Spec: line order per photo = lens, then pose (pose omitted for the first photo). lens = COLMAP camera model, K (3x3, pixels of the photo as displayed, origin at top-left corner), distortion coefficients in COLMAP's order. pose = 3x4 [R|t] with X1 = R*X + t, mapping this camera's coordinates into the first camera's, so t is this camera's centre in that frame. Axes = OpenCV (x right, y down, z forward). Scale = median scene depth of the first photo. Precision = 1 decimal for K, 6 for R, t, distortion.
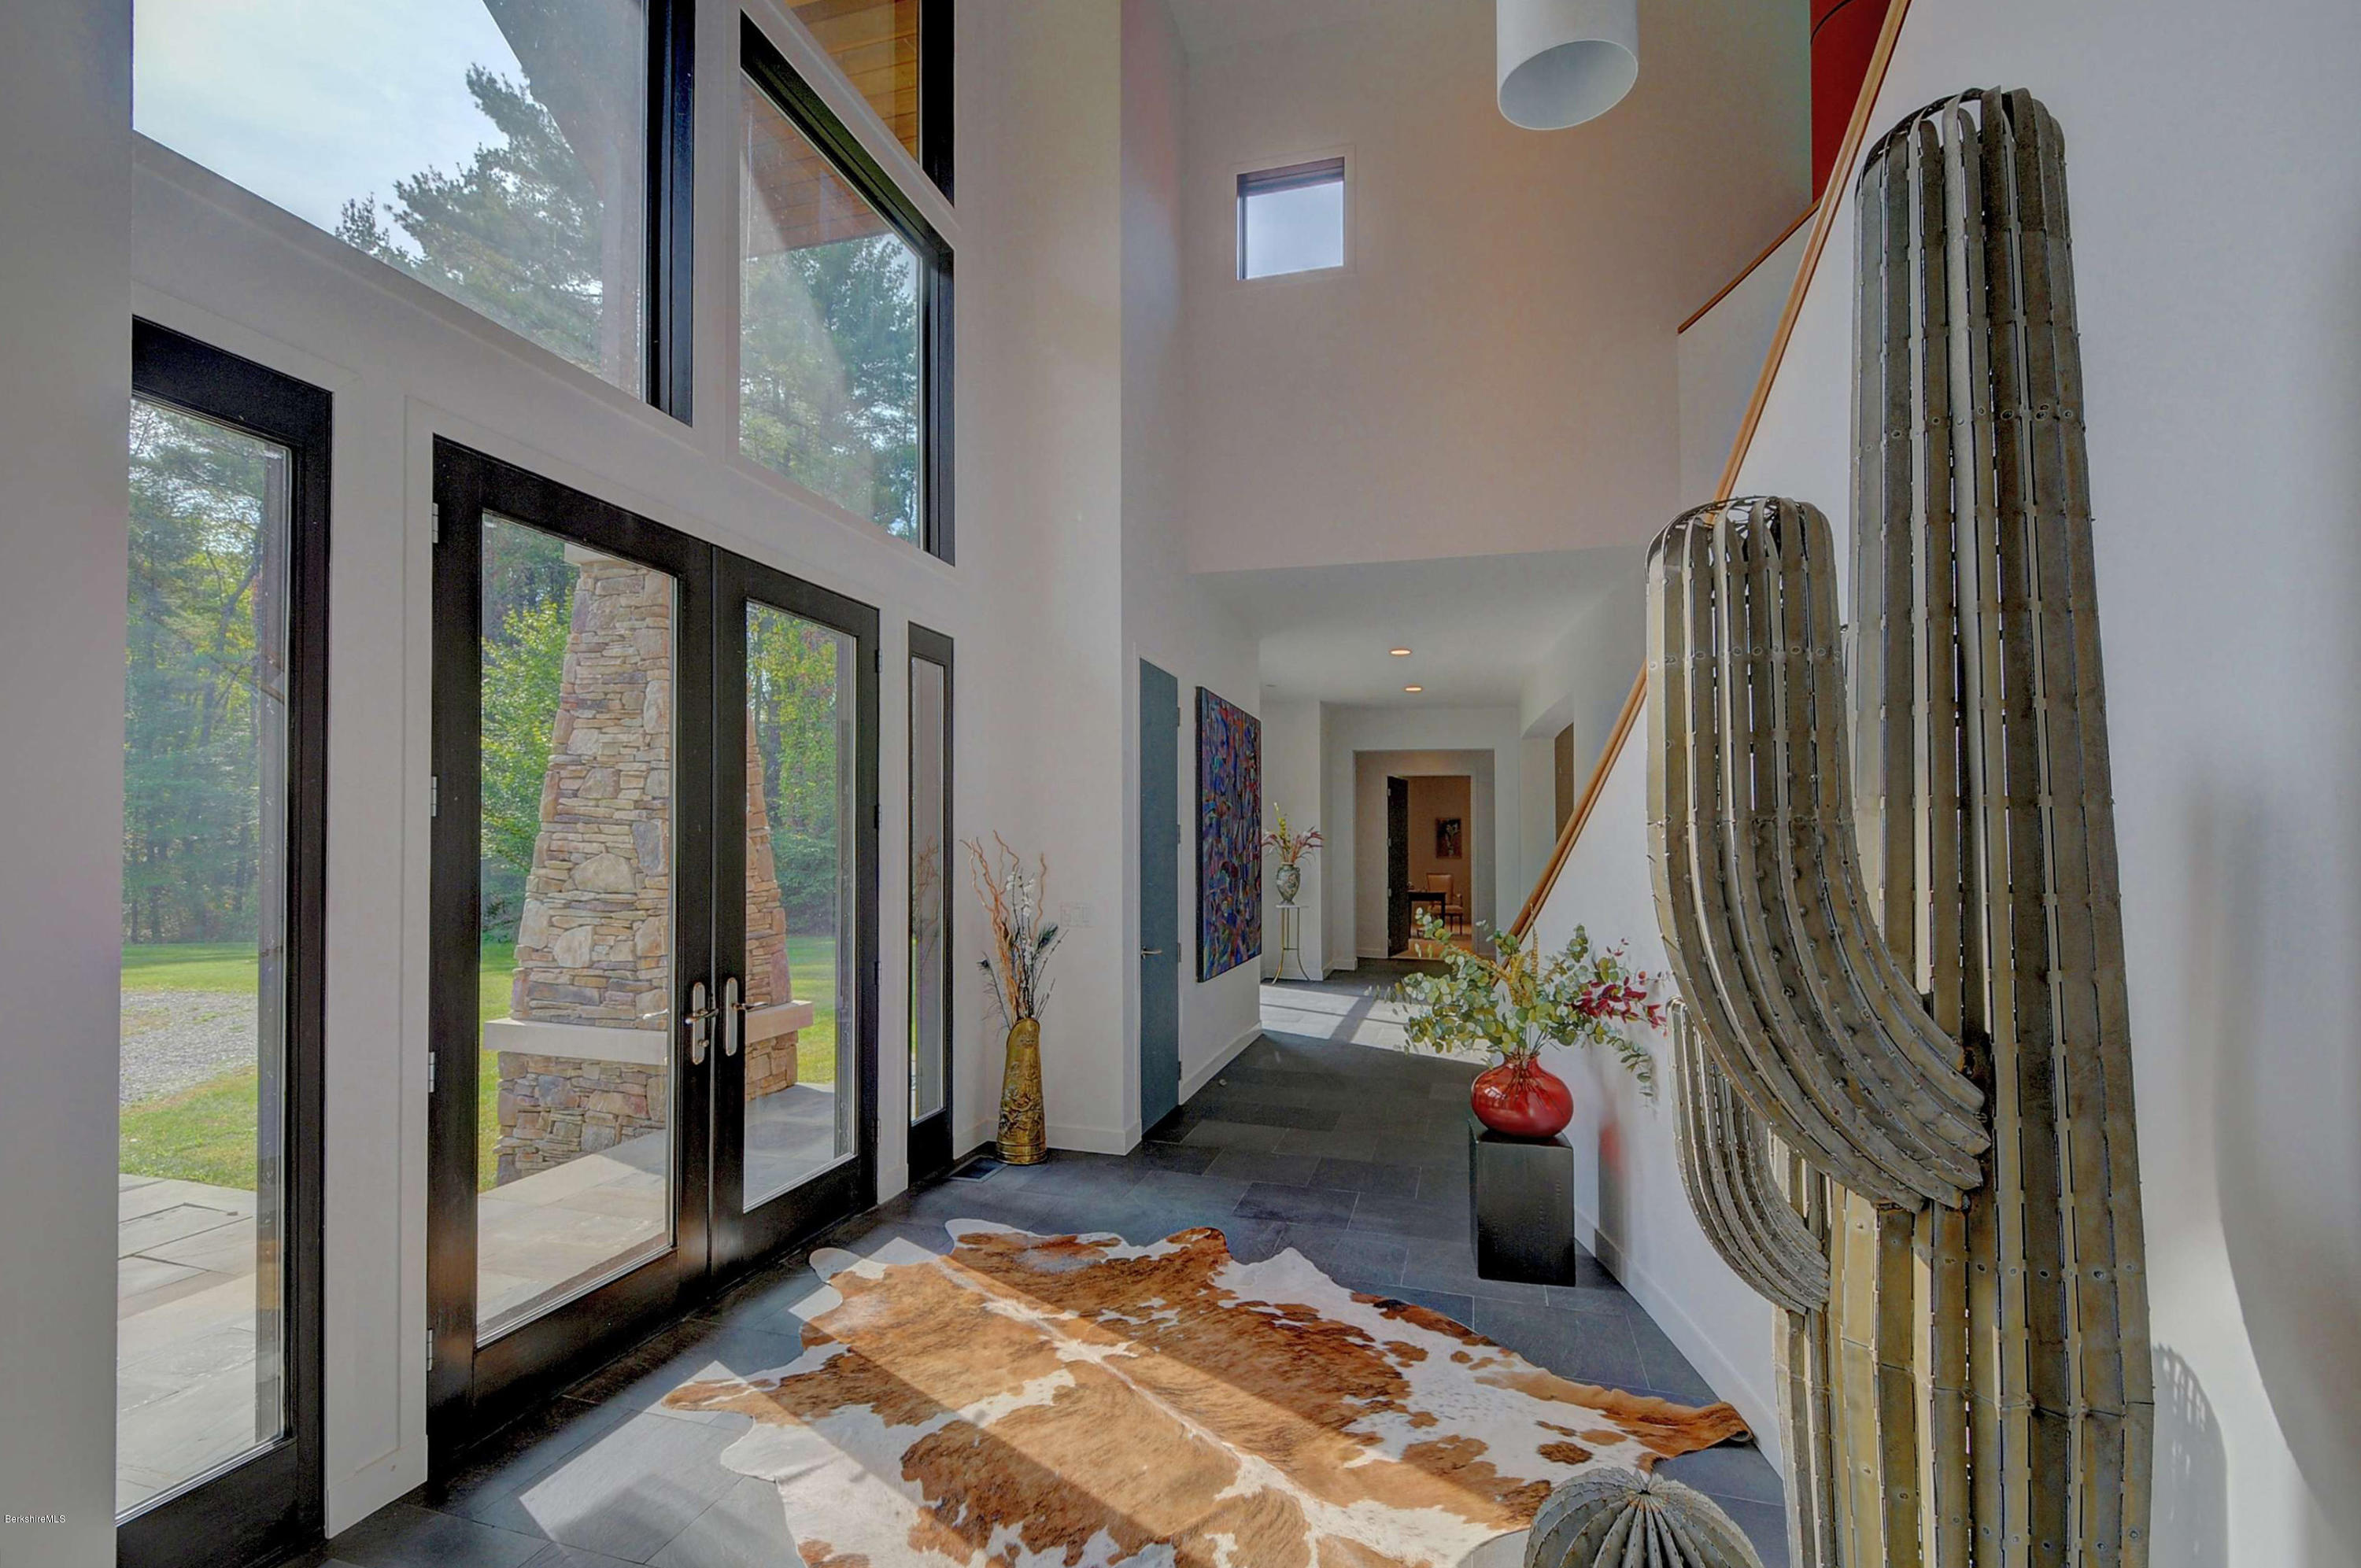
lens RADIAL K [[1050.8, 0, 1157.8], [0, 1050.8, 834.3], [0, 0, 1]] dist [-0.000992, -0.000374]
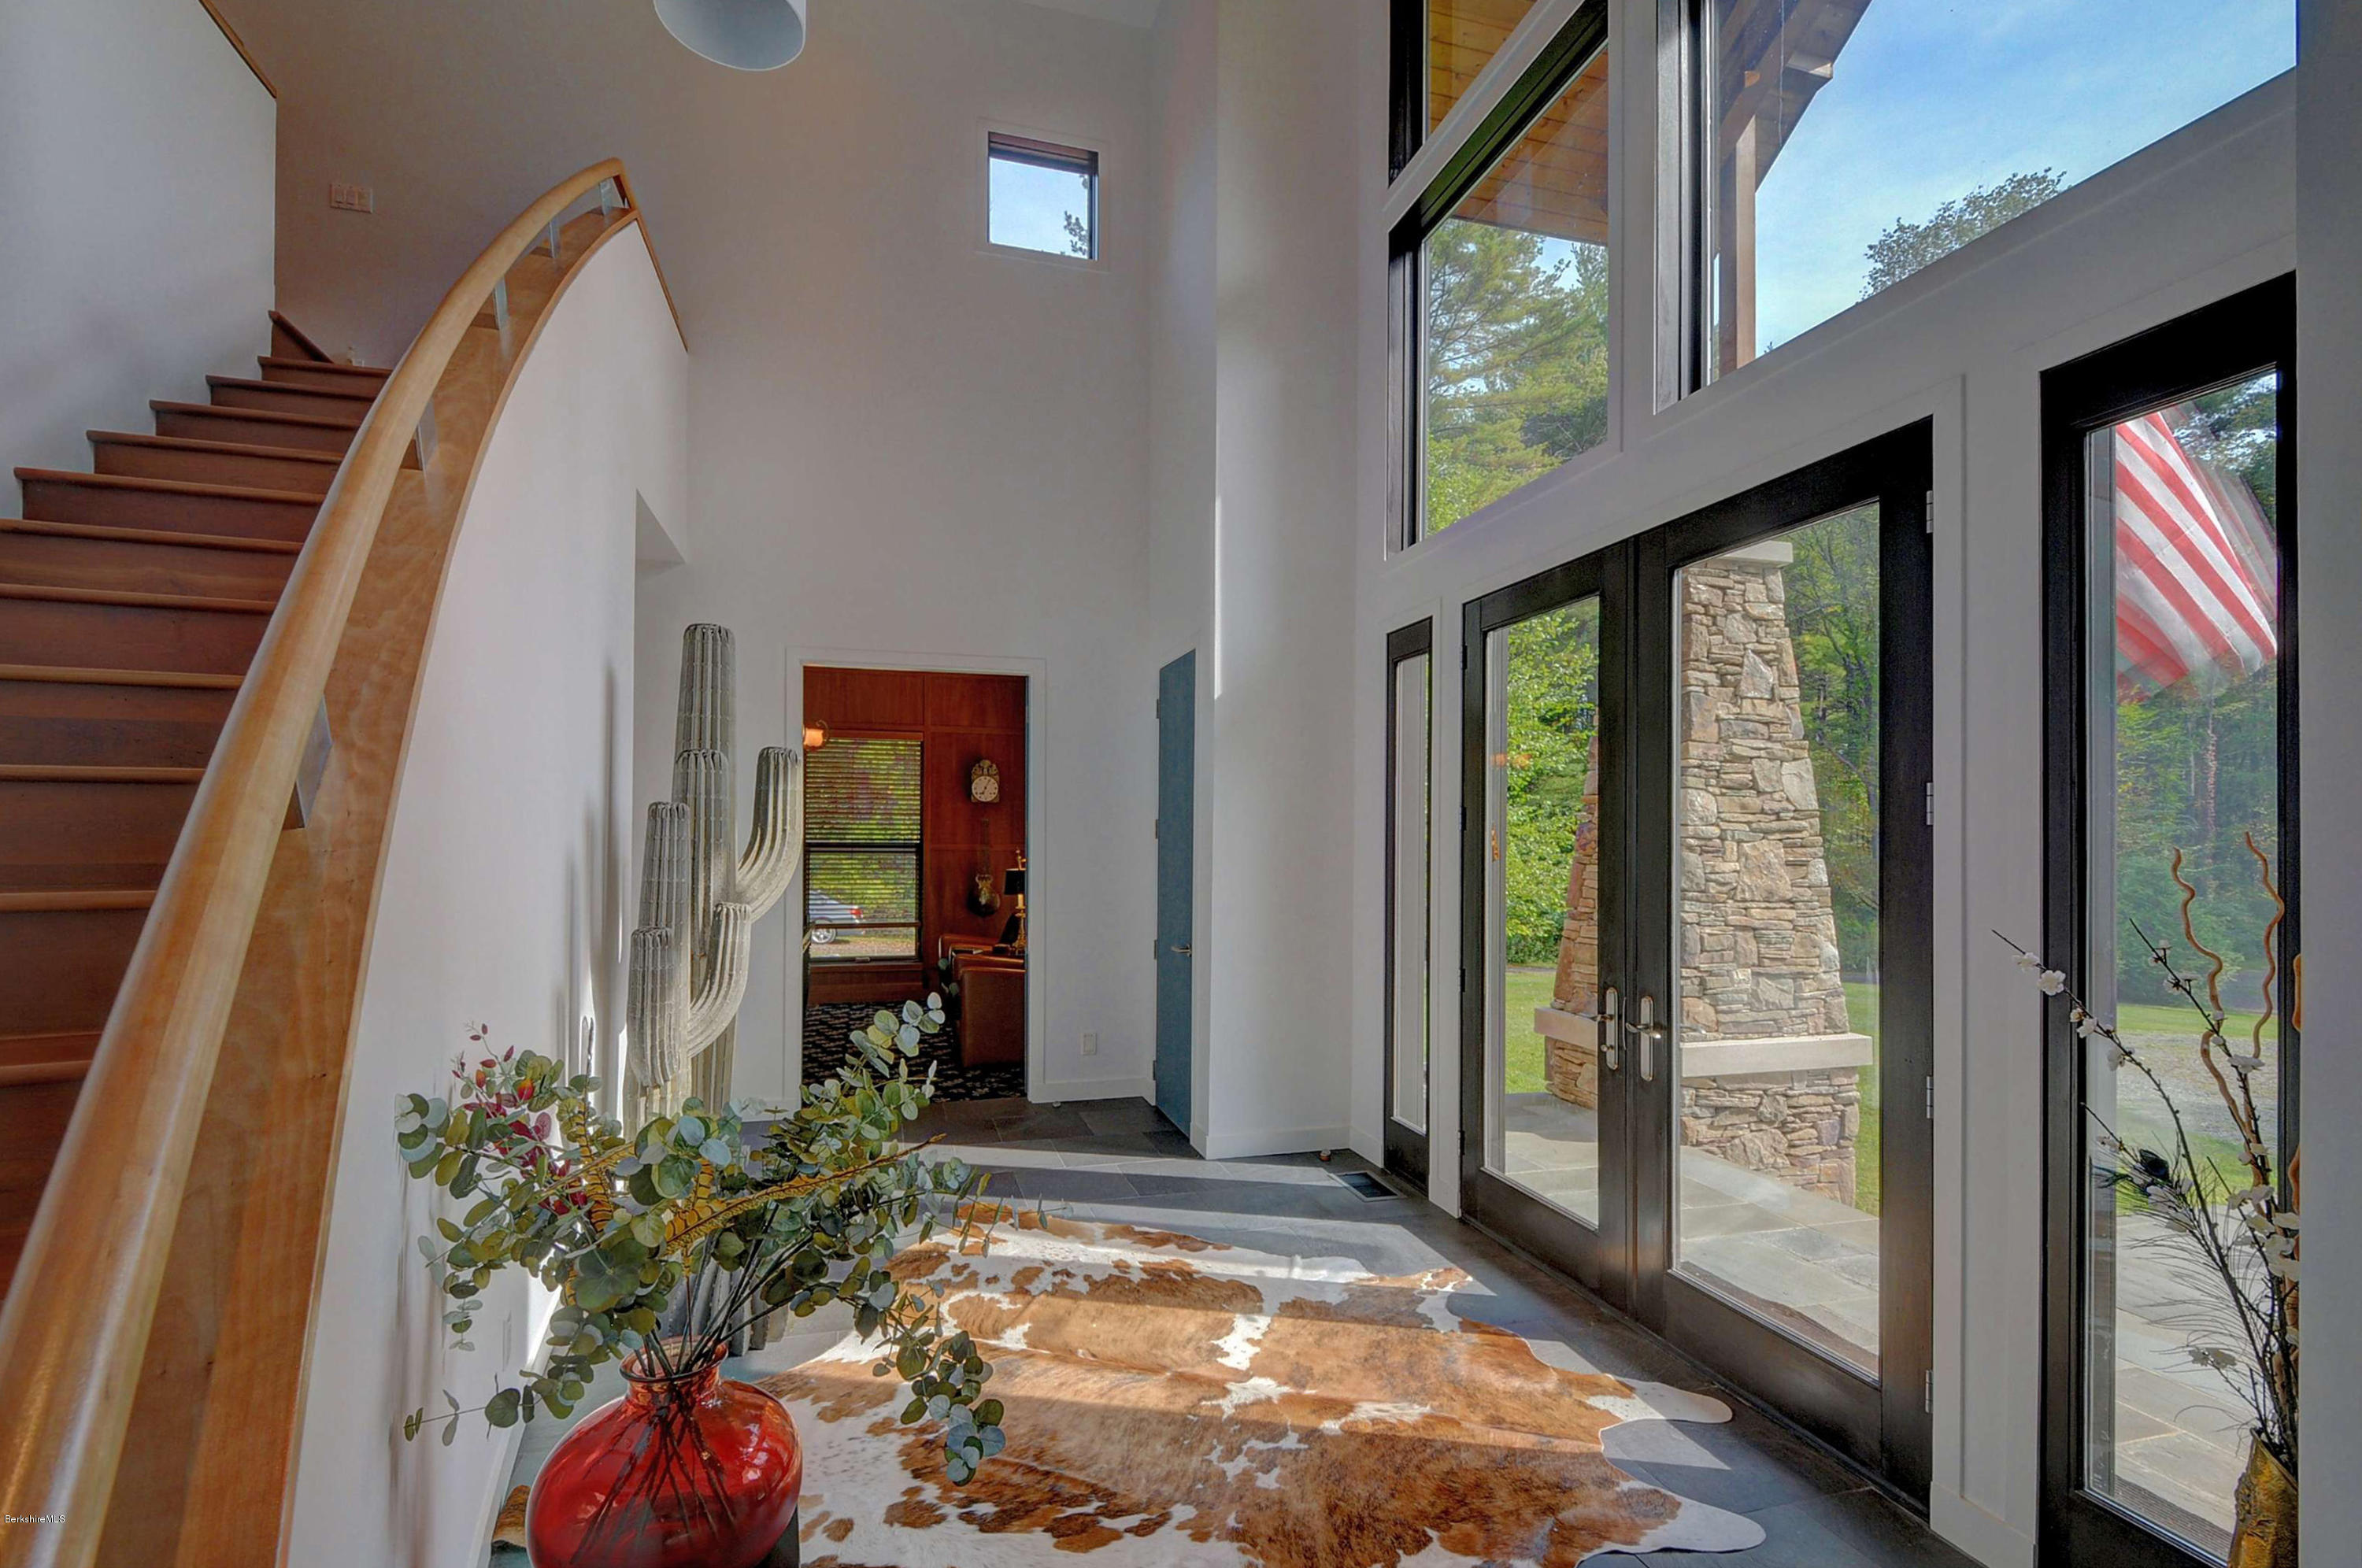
lens RADIAL K [[1051.3, 0, 1158.3], [0, 1051.3, 834.3], [0, 0, 1]] dist [-0.000992, -0.000374]
pose [[-0.850481, -0.013890, -0.525822, 0.470187], [-0.009871, 0.999897, -0.010447, 0.014459], [0.525913, -0.003694, -0.850530, 1.664966]]
